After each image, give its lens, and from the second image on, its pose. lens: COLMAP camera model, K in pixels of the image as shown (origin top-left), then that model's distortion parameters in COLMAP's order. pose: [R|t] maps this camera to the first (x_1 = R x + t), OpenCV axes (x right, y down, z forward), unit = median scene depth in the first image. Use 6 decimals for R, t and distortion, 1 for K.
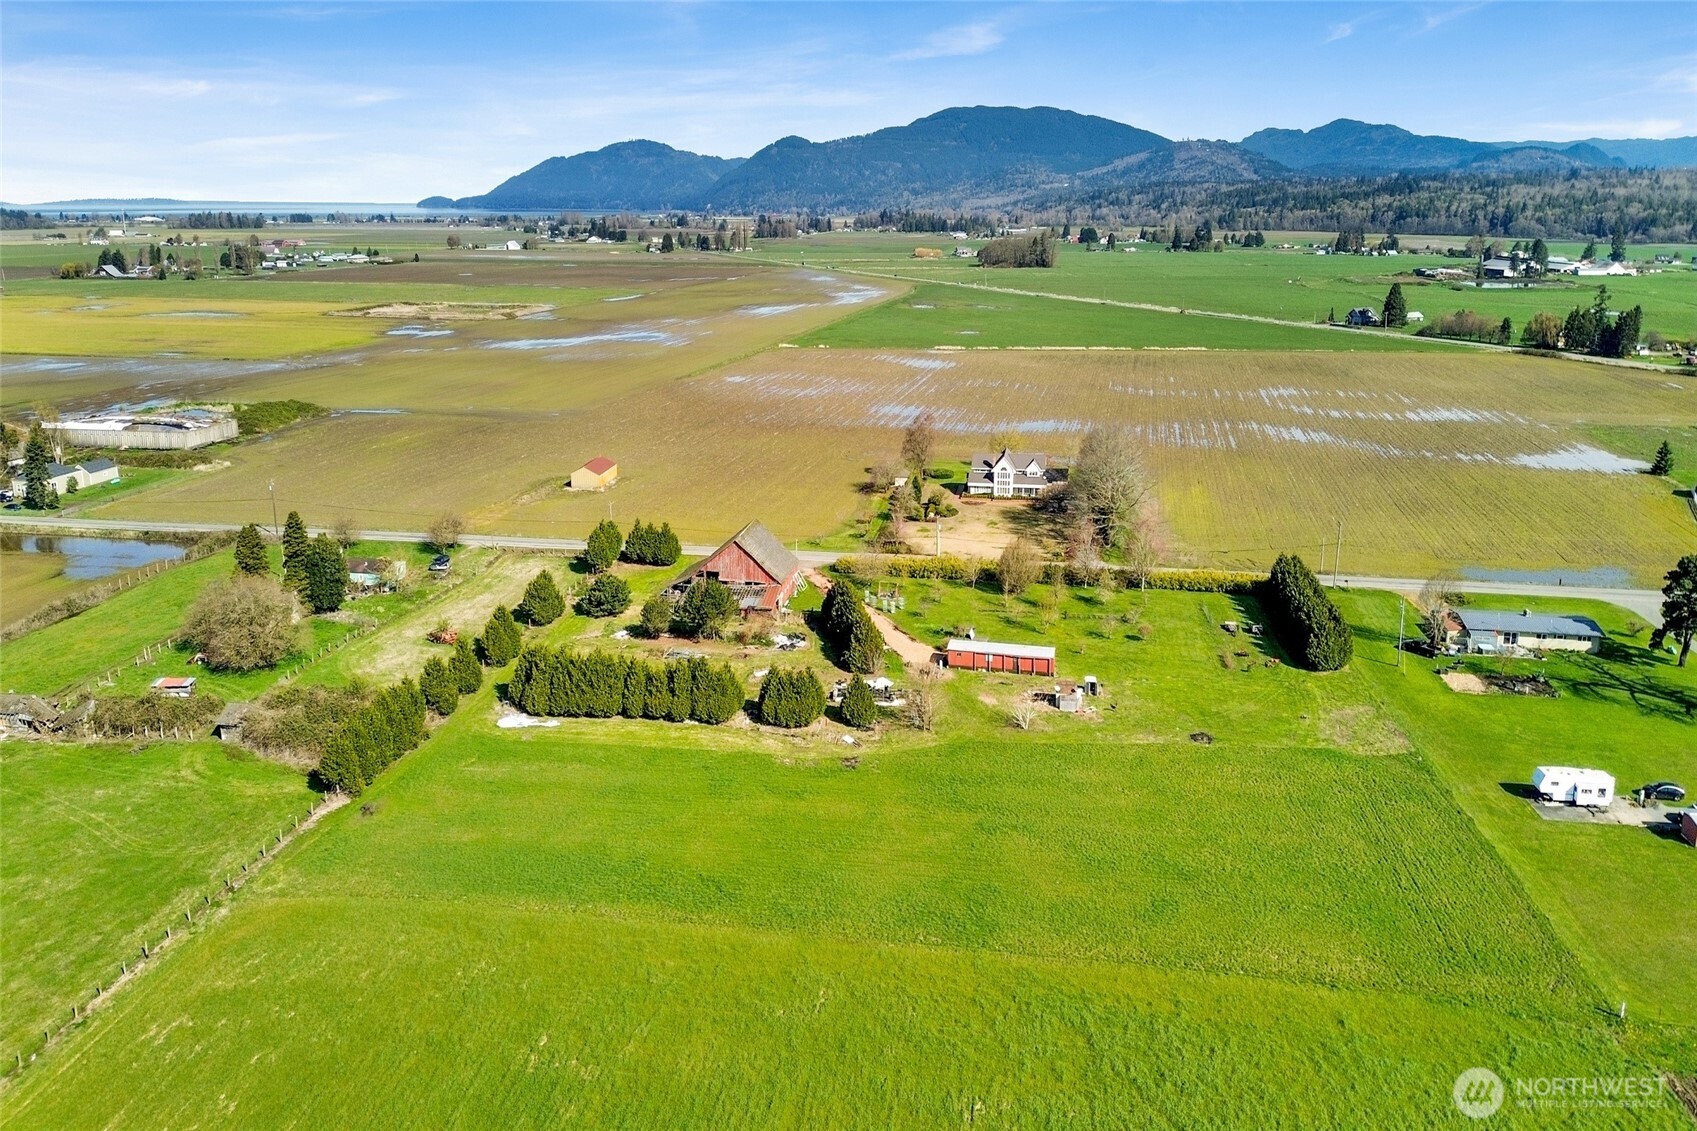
lens RADIAL K [[1195.0, 0, 846.0], [0, 1195.0, 558.0], [0, 0, 1]] dist [0.087485, -0.087145]
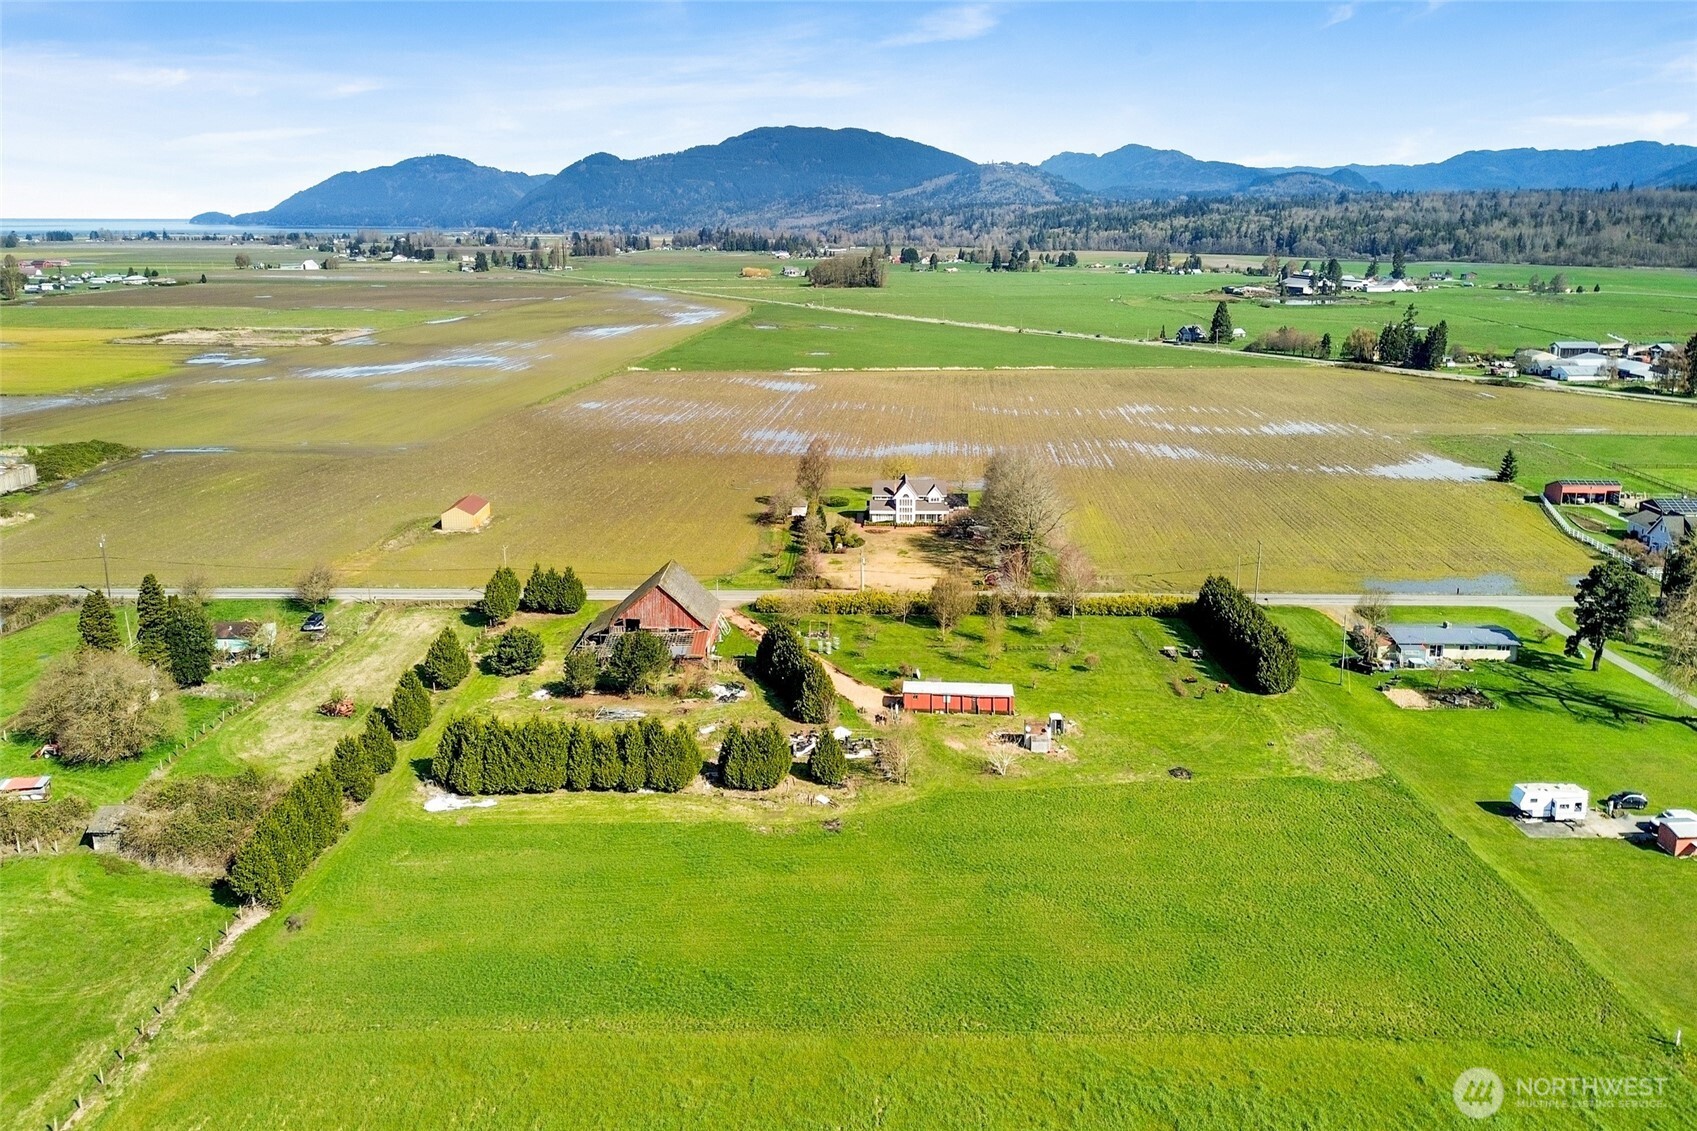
lens RADIAL K [[1197.7, 0, 846.7], [0, 1197.7, 565.7], [0, 0, 1]] dist [0.084120, -0.078941]
pose [[0.988732, -0.039900, 0.144284, -0.044794], [0.041196, 0.999133, -0.006008, -0.009979], [-0.143920, 0.011885, 0.989518, 0.029005]]
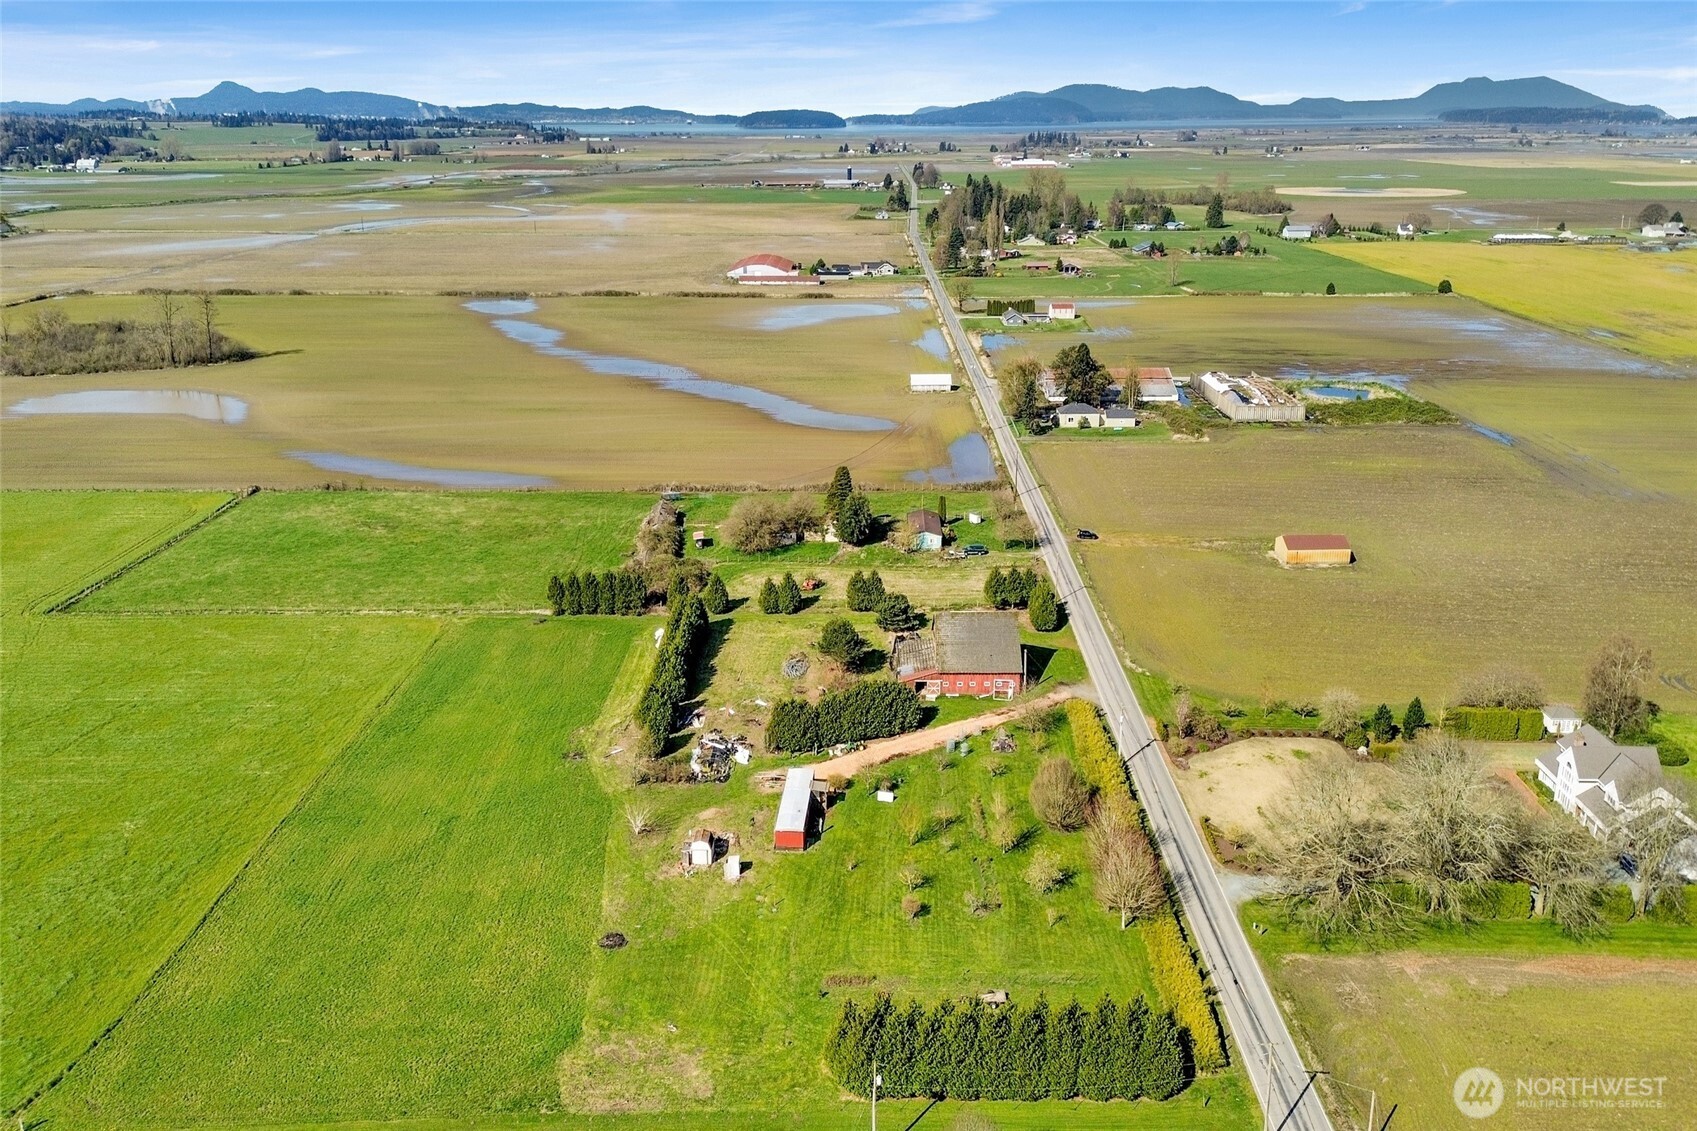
lens RADIAL K [[1185.2, 0, 845.8], [0, 1185.2, 559.7], [0, 0, 1]] dist [0.086130, -0.081438]
pose [[0.154571, 0.349154, -0.924229, 0.448500], [-0.279142, 0.912791, 0.298148, -0.185269], [0.947728, 0.211907, 0.238554, 0.372048]]
